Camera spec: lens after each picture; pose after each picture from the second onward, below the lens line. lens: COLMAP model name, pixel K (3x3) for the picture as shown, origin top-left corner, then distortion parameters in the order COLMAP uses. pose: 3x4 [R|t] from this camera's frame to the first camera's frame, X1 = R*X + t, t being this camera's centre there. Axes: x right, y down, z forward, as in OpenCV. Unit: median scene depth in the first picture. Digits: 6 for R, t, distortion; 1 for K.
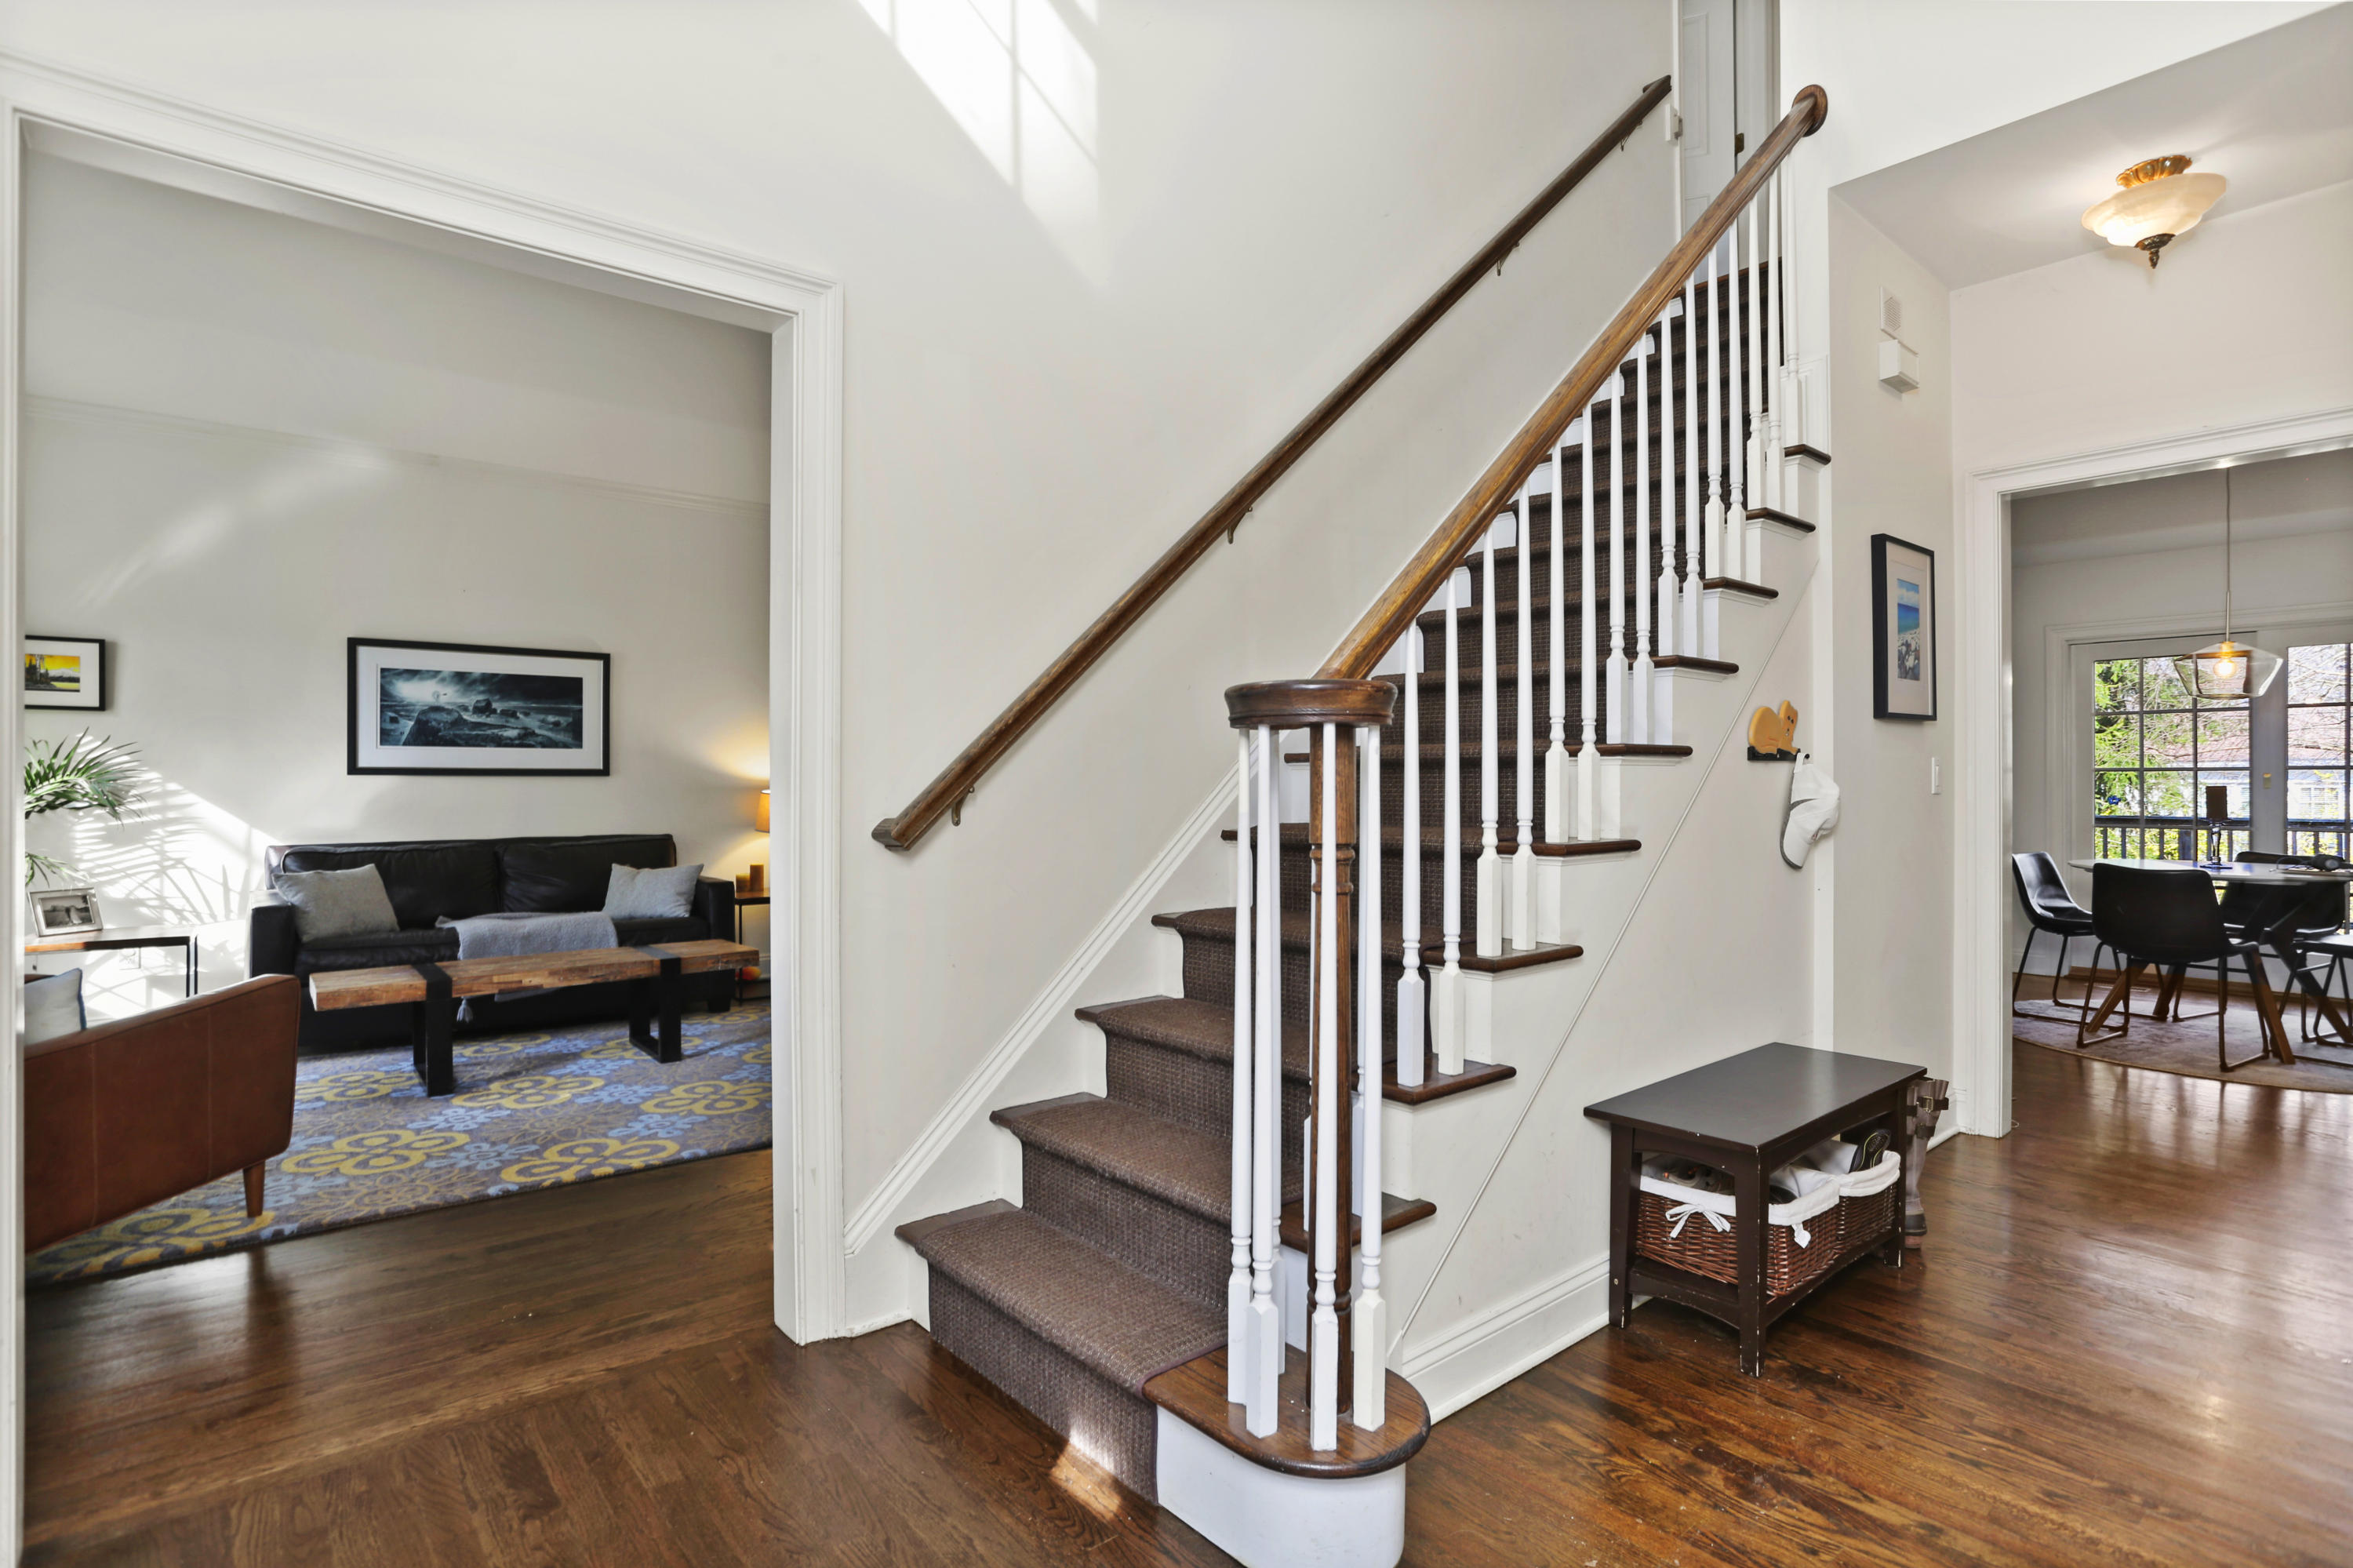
lens RADIAL K [[1182.2, 0, 1181.1], [0, 1182.2, 777.9], [0, 0, 1]] dist [-0.009631, 0.002622]
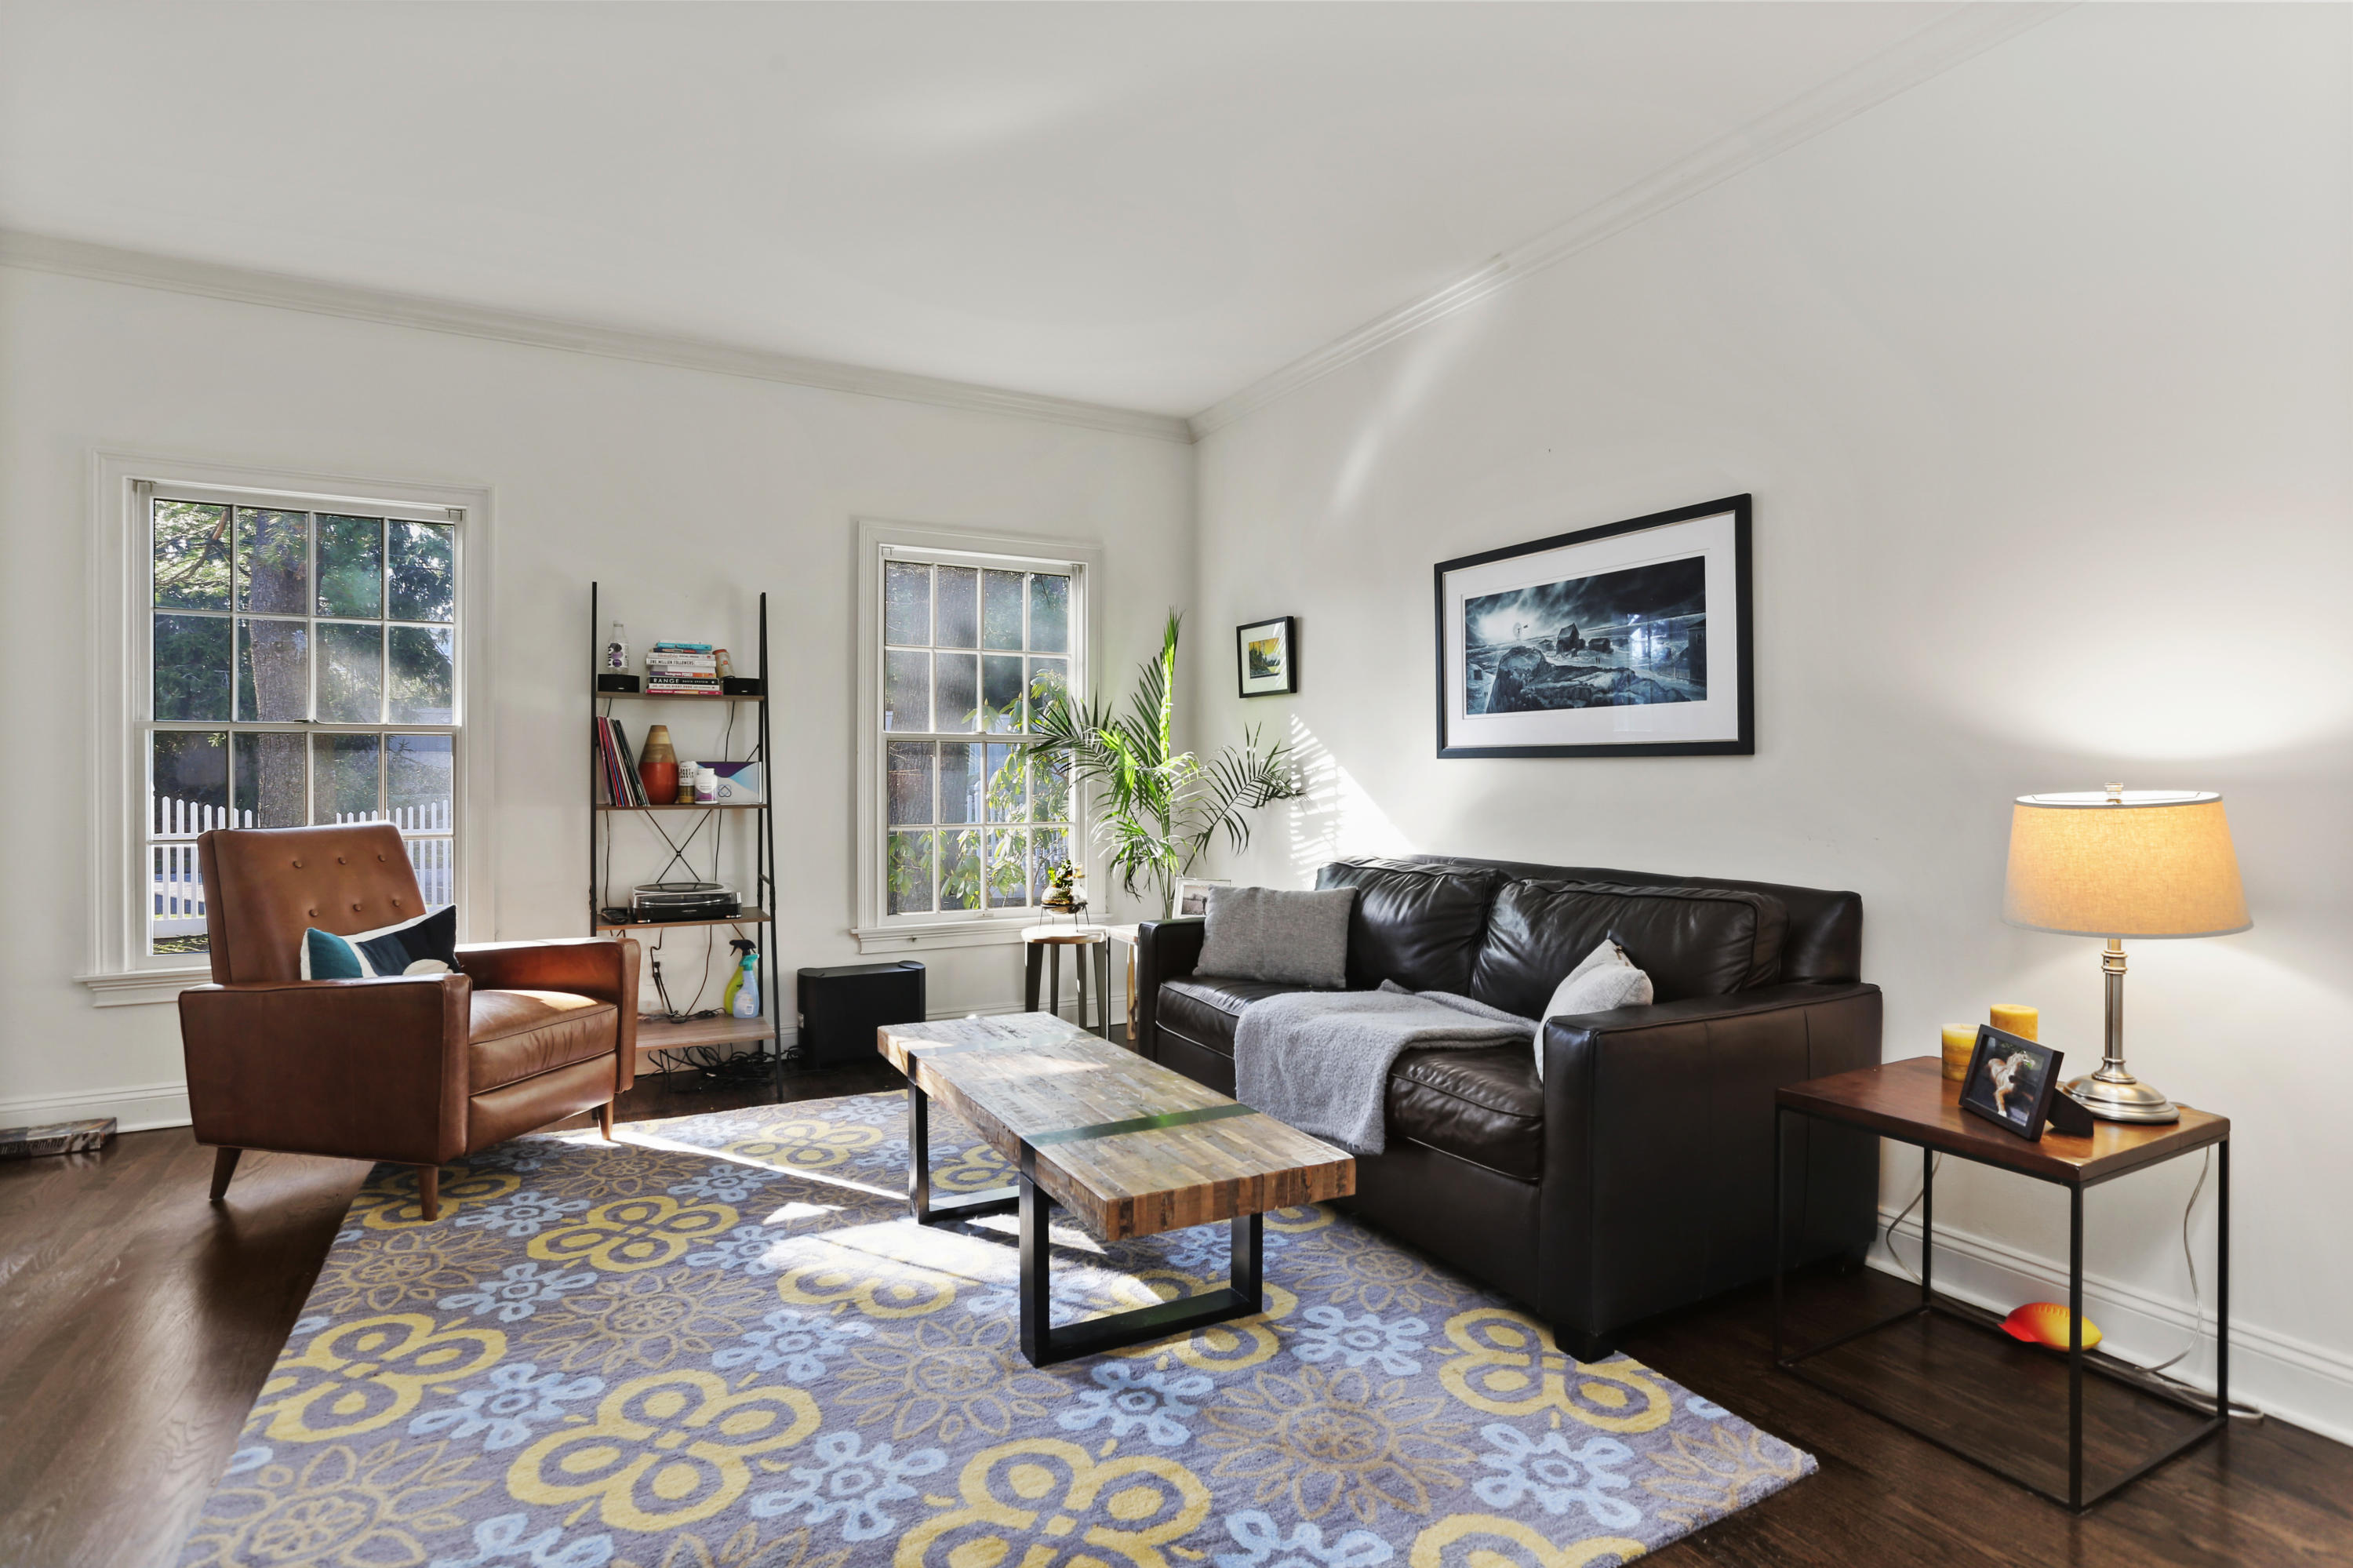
lens RADIAL K [[1182.2, 0, 1188.9], [0, 1182.2, 774.3], [0, 0, 1]] dist [-0.009631, 0.002622]
pose [[-0.192139, 0.002199, -0.981365, 0.015453], [-0.000185, 0.999997, 0.002277, 0.005072], [0.981368, 0.000619, -0.192138, 0.963386]]
